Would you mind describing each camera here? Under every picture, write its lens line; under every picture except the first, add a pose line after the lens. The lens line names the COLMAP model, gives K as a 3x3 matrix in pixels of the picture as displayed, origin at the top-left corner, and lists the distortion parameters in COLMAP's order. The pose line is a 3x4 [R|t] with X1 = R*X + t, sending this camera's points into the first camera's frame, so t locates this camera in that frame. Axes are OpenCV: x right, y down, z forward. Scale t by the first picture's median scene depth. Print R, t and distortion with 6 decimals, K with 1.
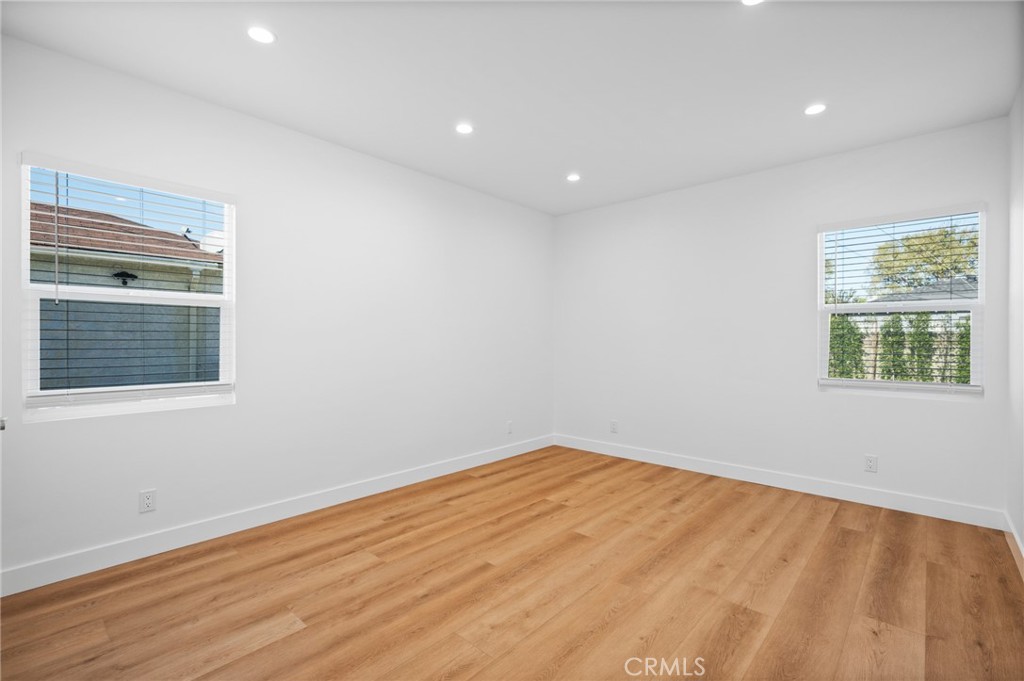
lens RADIAL K [[468.9, 0, 509.4], [0, 468.9, 339.9], [0, 0, 1]] dist [0.001569, 0.000234]
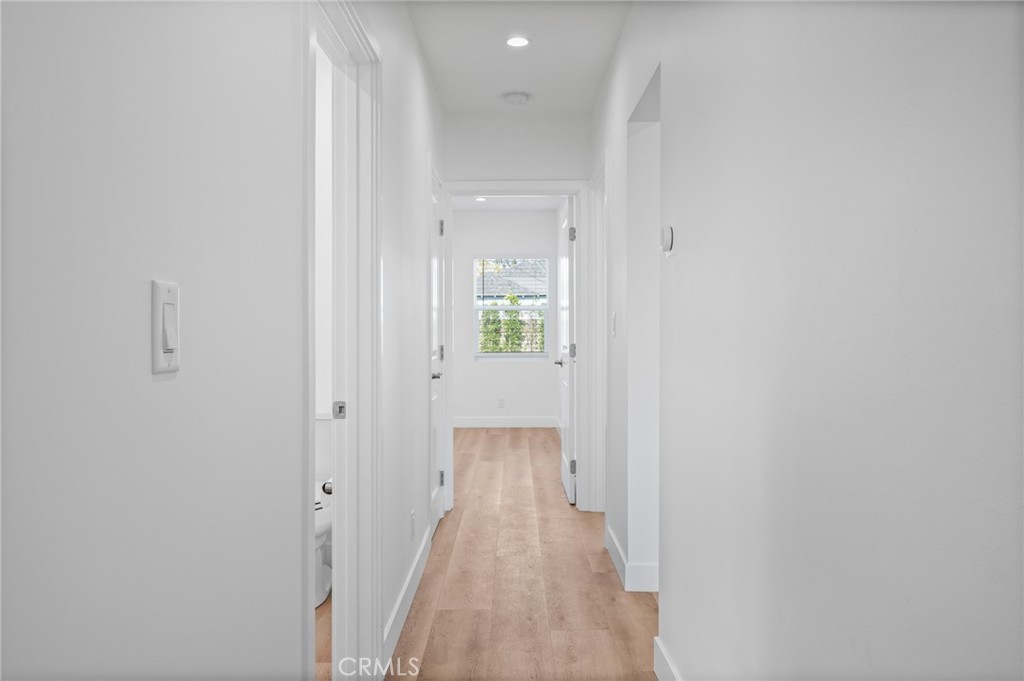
lens RADIAL K [[776.1, 0, 511.9], [0, 776.1, 337.6], [0, 0, 1]] dist [0.000426, 0.000005]
pose [[0.748538, -0.008636, 0.663036, -1.218070], [0.000335, 0.999920, 0.012646, -0.001197], [-0.663092, -0.009244, 0.748481, -1.287168]]
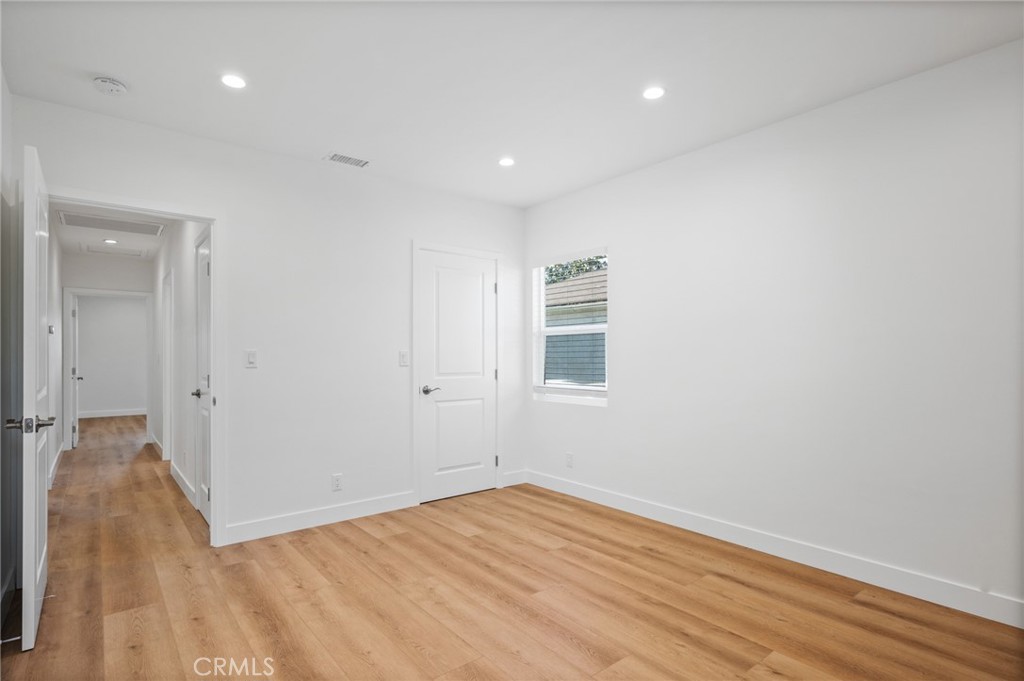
lens RADIAL K [[527.3, 0, 512.2], [0, 527.3, 346.9], [0, 0, 1]] dist [0.002045, 0.000089]
pose [[-0.171039, -0.018345, -0.985093, 0.926890], [0.003082, 0.999812, -0.019154, -0.001578], [0.985259, -0.006313, -0.170950, 1.020997]]
